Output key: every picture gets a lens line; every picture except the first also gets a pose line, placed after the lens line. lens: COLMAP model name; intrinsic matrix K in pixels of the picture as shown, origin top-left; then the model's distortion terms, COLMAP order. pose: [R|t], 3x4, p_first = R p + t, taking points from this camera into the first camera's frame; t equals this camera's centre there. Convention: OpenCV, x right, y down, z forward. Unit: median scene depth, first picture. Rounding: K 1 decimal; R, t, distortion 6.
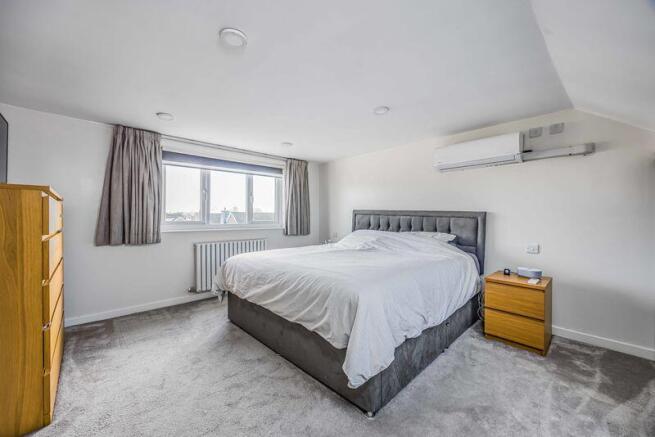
lens RADIAL K [[258.6, 0, 330.1], [0, 258.6, 218.3], [0, 0, 1]] dist [-0.001877, -0.000301]
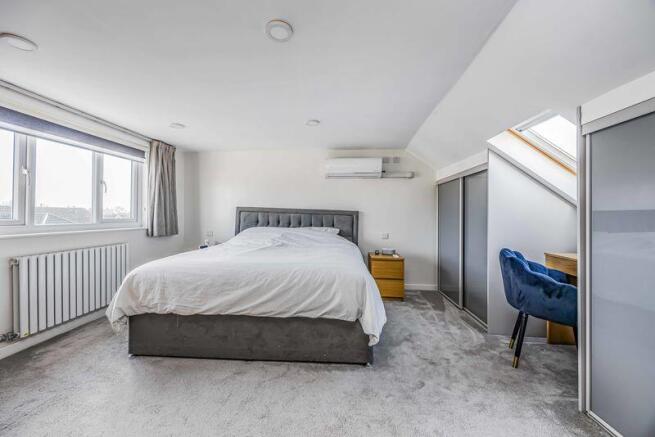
lens RADIAL K [[258.6, 0, 330.1], [0, 258.6, 218.3], [0, 0, 1]] dist [-0.001877, -0.000301]
pose [[0.738540, -0.005208, 0.674189, -0.403238], [-0.001442, 0.999956, 0.009303, 0.000306], [-0.674208, -0.007843, 0.738500, 0.077276]]
